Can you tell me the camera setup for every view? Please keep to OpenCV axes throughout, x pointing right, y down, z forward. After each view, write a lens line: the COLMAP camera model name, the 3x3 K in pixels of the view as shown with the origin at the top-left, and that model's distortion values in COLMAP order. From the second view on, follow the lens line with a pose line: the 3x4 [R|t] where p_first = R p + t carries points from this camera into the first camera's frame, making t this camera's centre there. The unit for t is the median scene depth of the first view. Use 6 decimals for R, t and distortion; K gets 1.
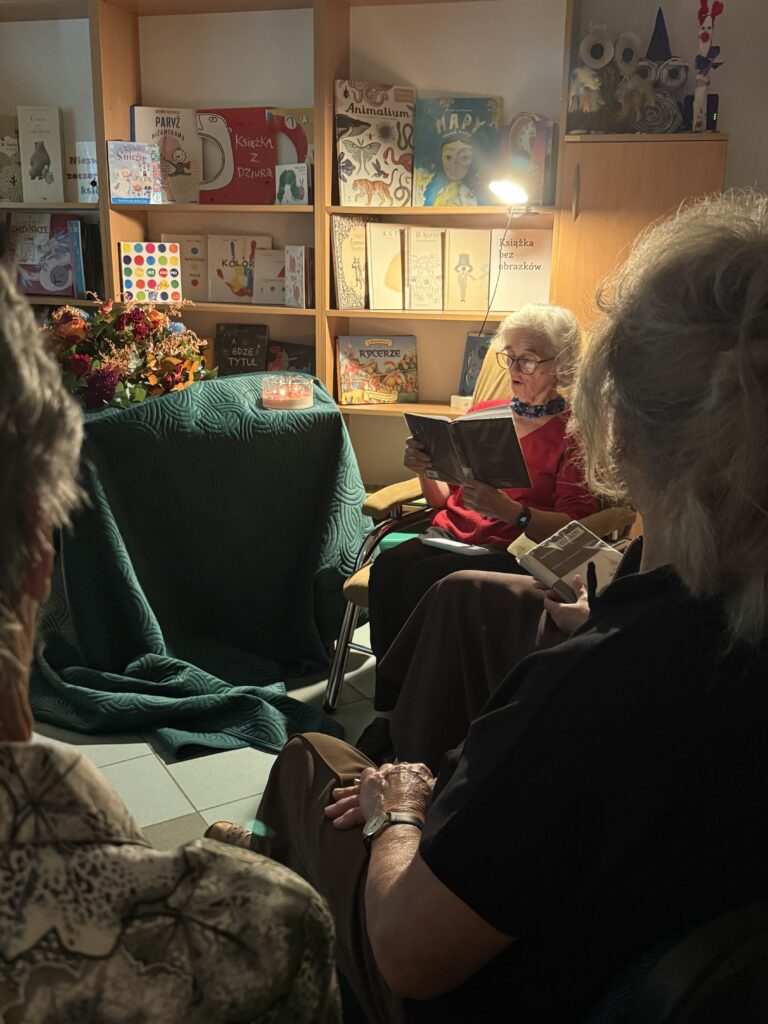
lens RADIAL K [[996.8, 0, 381.1], [0, 996.8, 529.7], [0, 0, 1]] dist [0.044199, 0.000000]
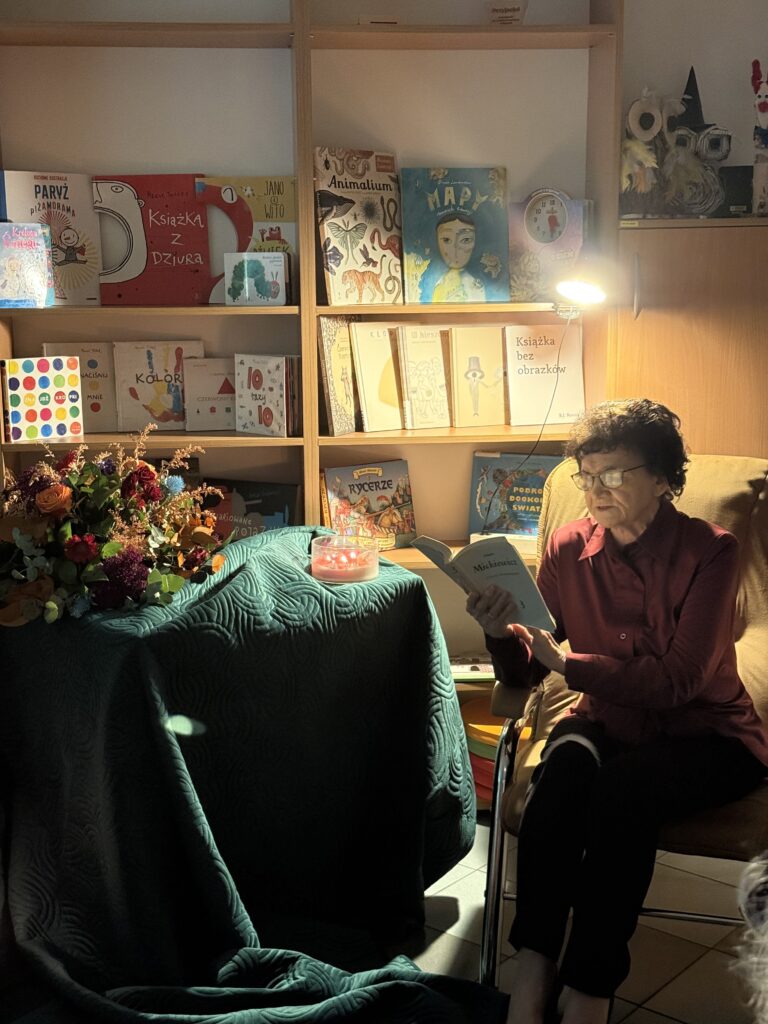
lens RADIAL K [[1453.2, 0, 358.2], [0, 1453.2, 506.5], [0, 0, 1]] dist [0.169263, 0.000000]
pose [[0.941962, -0.081246, 0.325742, -0.393431], [0.114004, 0.990029, -0.082740, -0.075349], [-0.315771, 0.115073, 0.941831, -0.040632]]
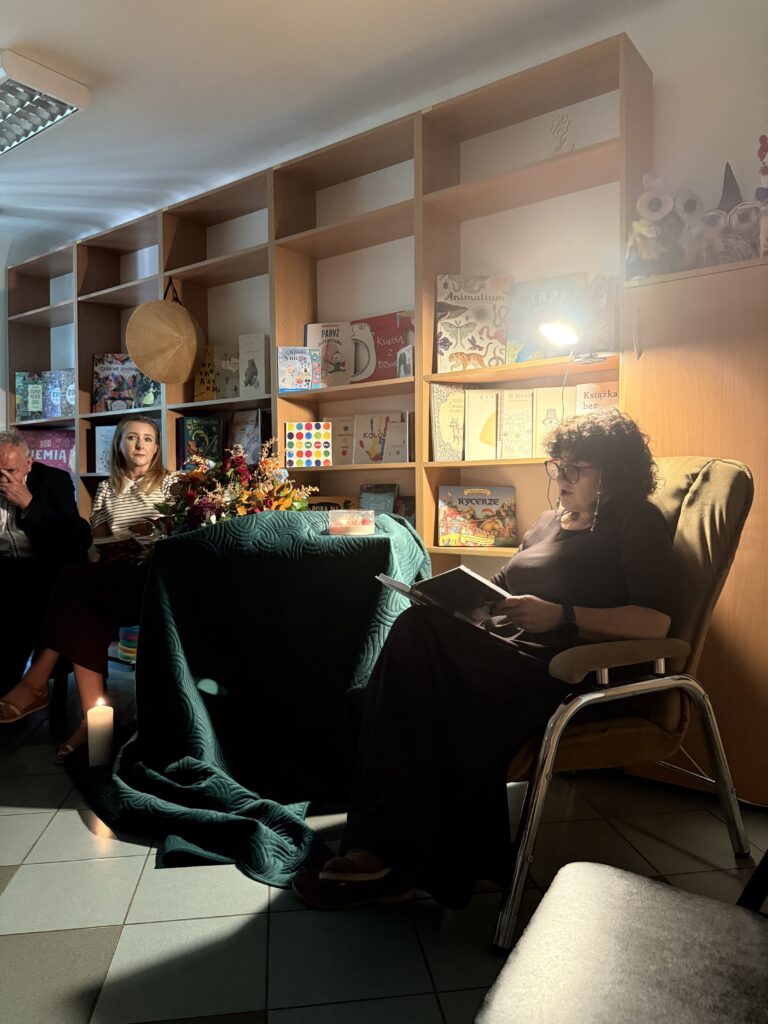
lens RADIAL K [[706.2, 0, 391.9], [0, 706.2, 520.6], [0, 0, 1]] dist [0.046789, -0.027407]
pose [[0.930447, -0.006604, -0.366366, 0.206865], [-0.081742, 0.970901, -0.225100, 0.028448], [0.357192, 0.239392, 0.902832, 0.281395]]
